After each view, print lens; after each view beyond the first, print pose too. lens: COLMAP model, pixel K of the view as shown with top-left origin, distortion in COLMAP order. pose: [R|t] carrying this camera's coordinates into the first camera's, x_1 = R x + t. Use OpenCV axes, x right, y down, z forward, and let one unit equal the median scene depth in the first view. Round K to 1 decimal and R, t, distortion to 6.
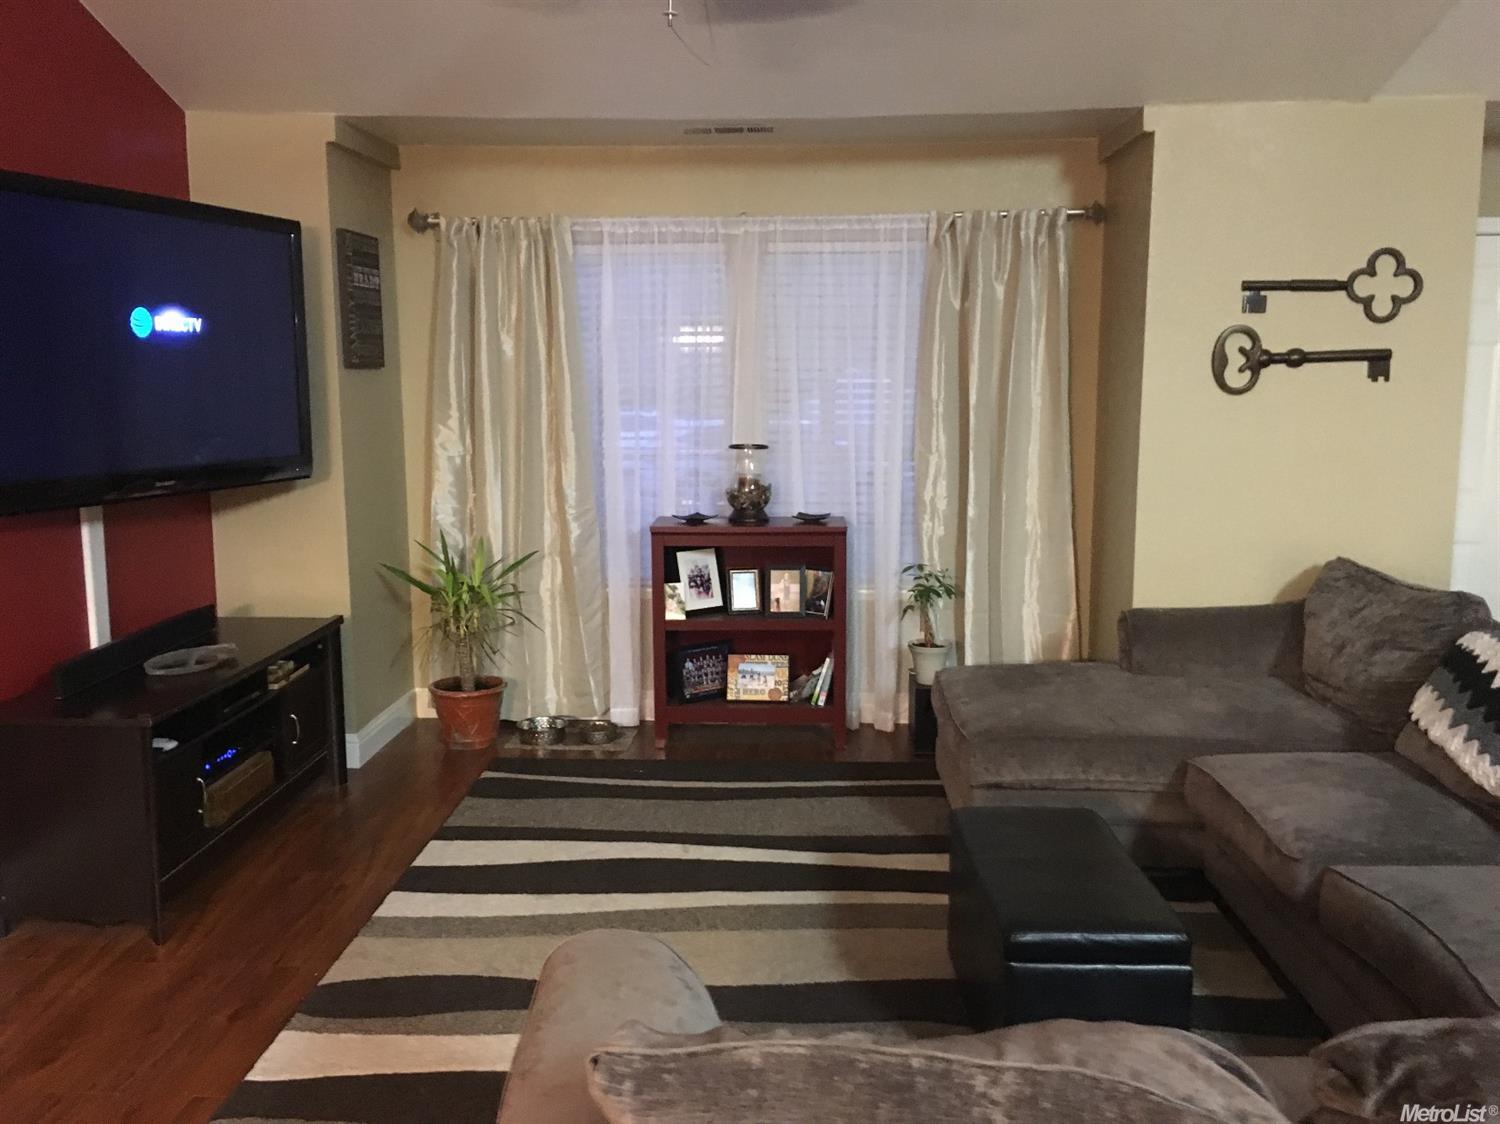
lens RADIAL K [[1271.3, 0, 754.5], [0, 1271.3, 562.0], [0, 0, 1]] dist [0.080197, -0.109610]
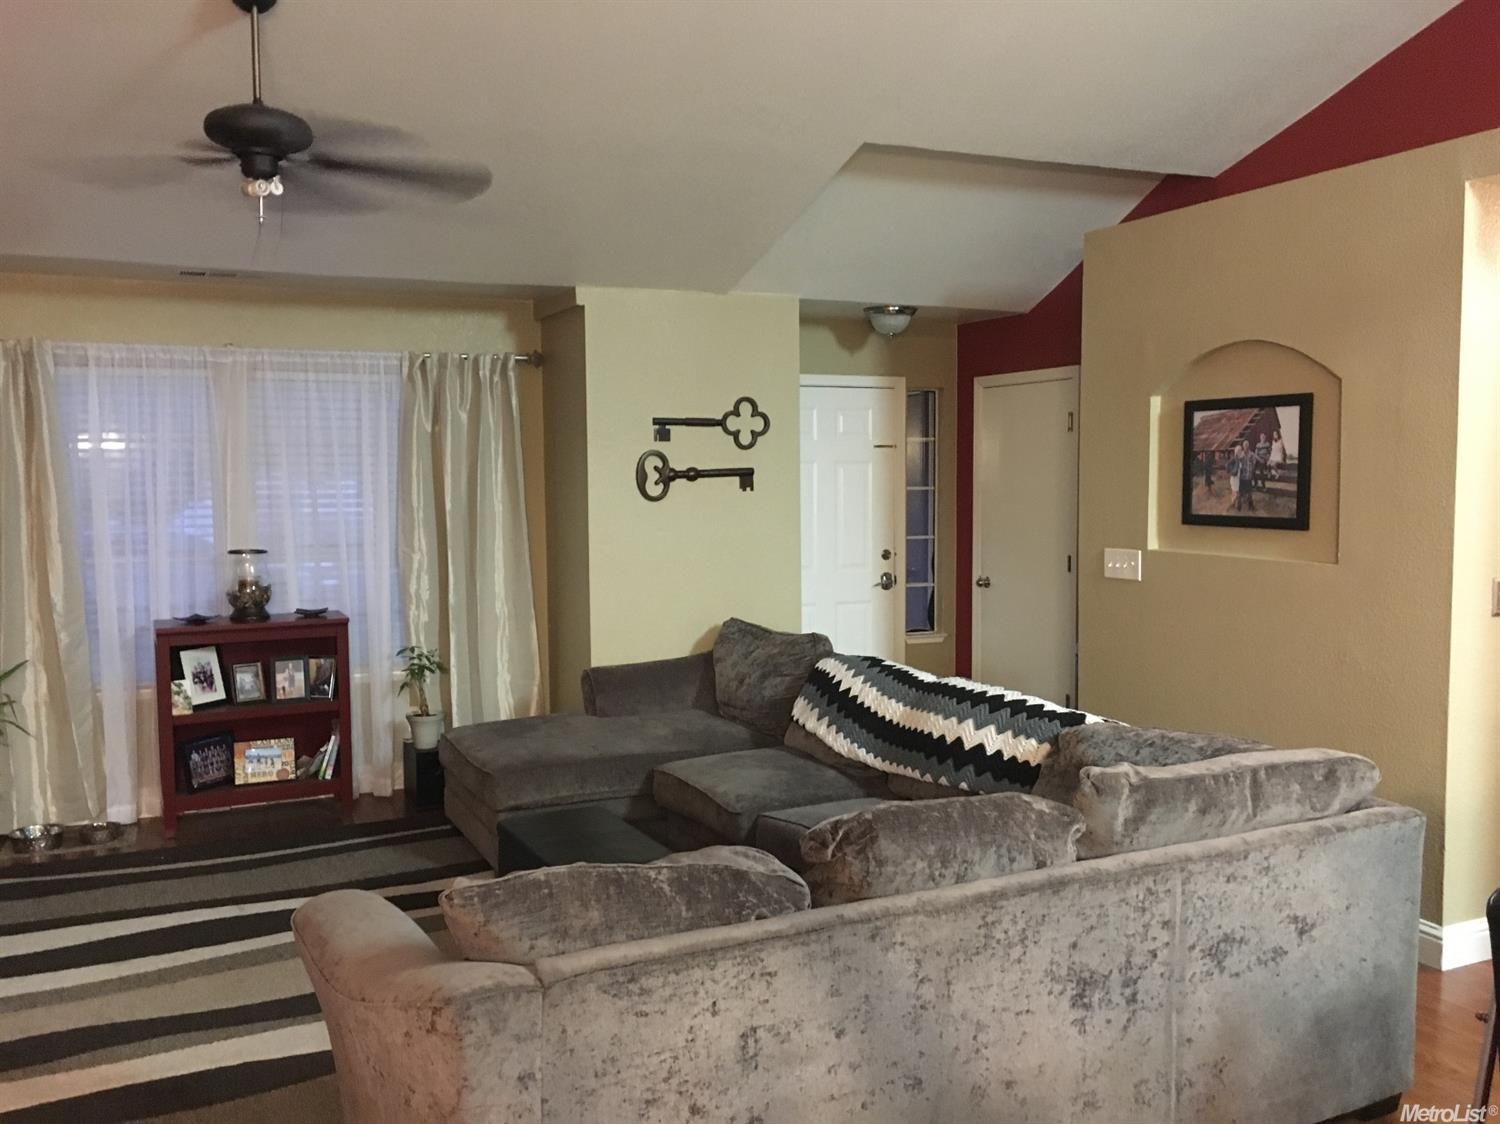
lens RADIAL K [[1271.3, 0, 754.5], [0, 1271.3, 562.0], [0, 0, 1]] dist [0.080197, -0.109610]
pose [[0.884111, -0.036771, 0.465828, -0.136624], [0.072961, 0.995535, -0.059891, 0.017645], [-0.461546, 0.086937, 0.882846, -0.190695]]
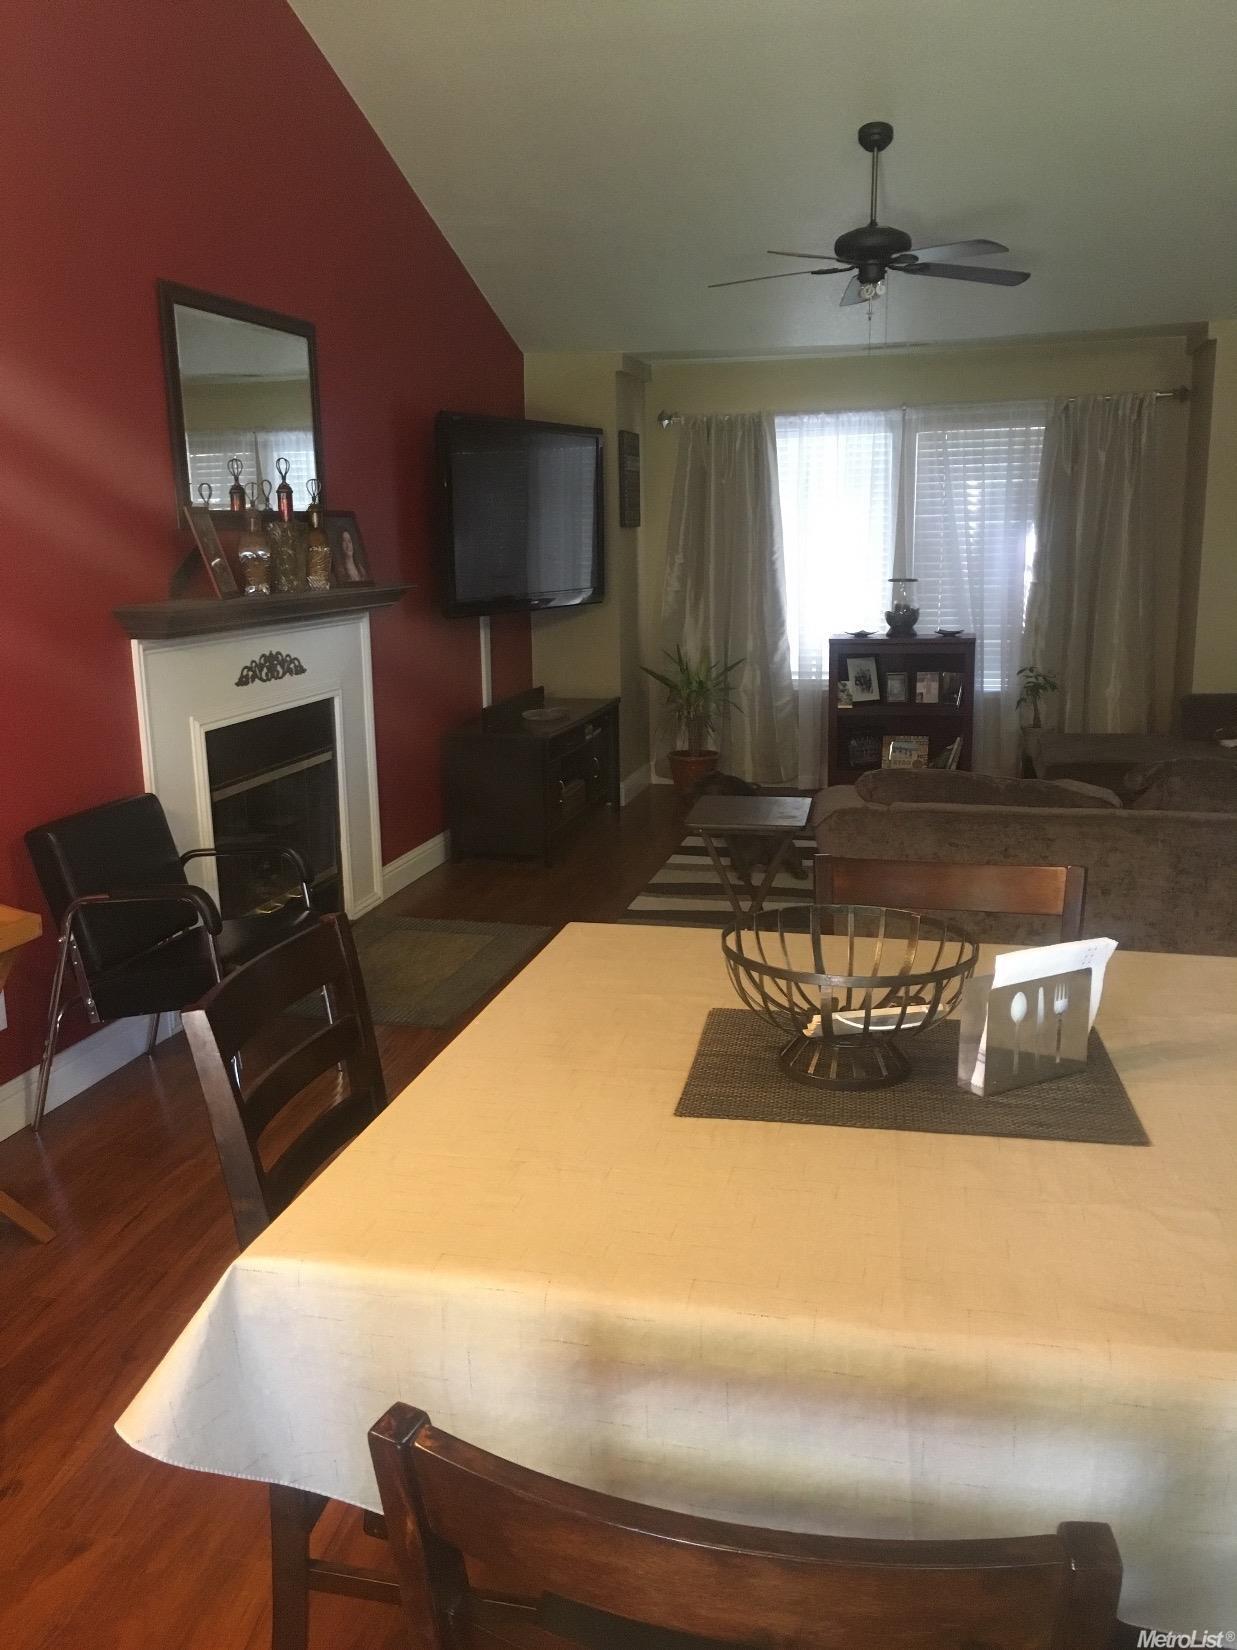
lens RADIAL K [[1398.4, 0, 617.4], [0, 1398.4, 832.0], [0, 0, 1]] dist [0.080197, -0.109610]
pose [[0.982250, 0.024591, -0.185958, -0.018470], [-0.012422, 0.997721, 0.066324, 0.082138], [0.187165, -0.062837, 0.980317, -0.541749]]
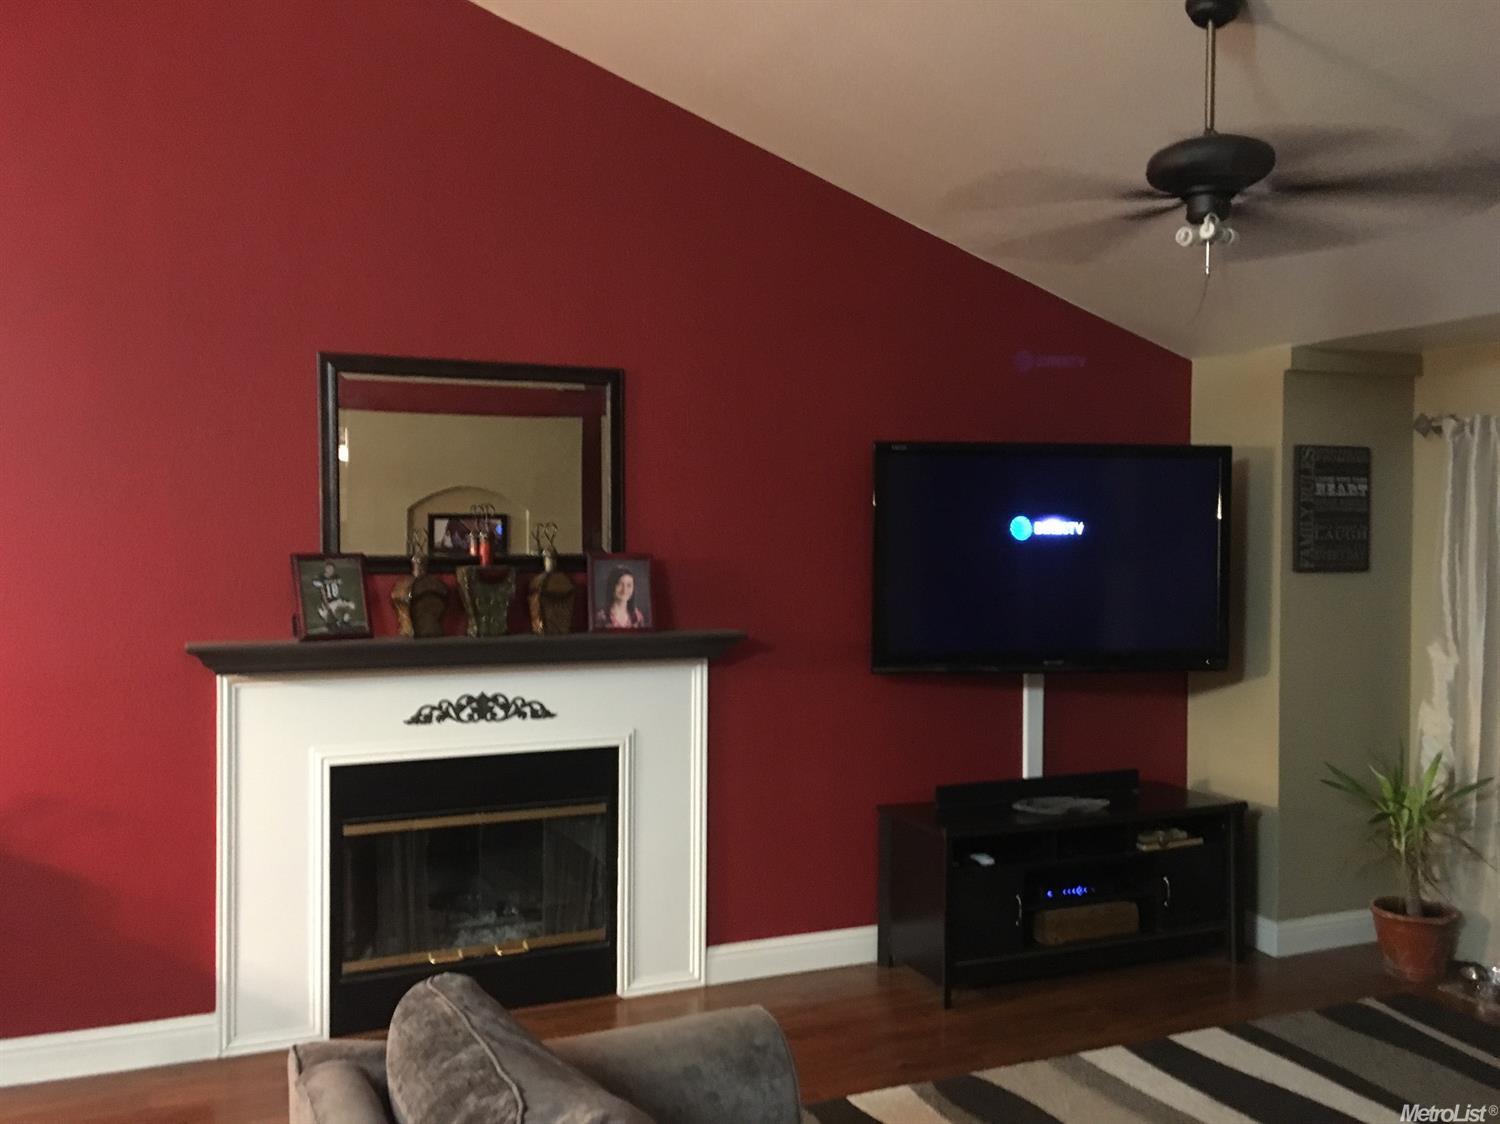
lens RADIAL K [[1271.3, 0, 754.5], [0, 1271.3, 562.0], [0, 0, 1]] dist [0.080197, -0.109610]
pose [[0.428870, 0.021319, -0.903115, 0.410937], [-0.139381, 0.989312, -0.042836, -0.047021], [0.892549, 0.144248, 0.427257, 0.129502]]
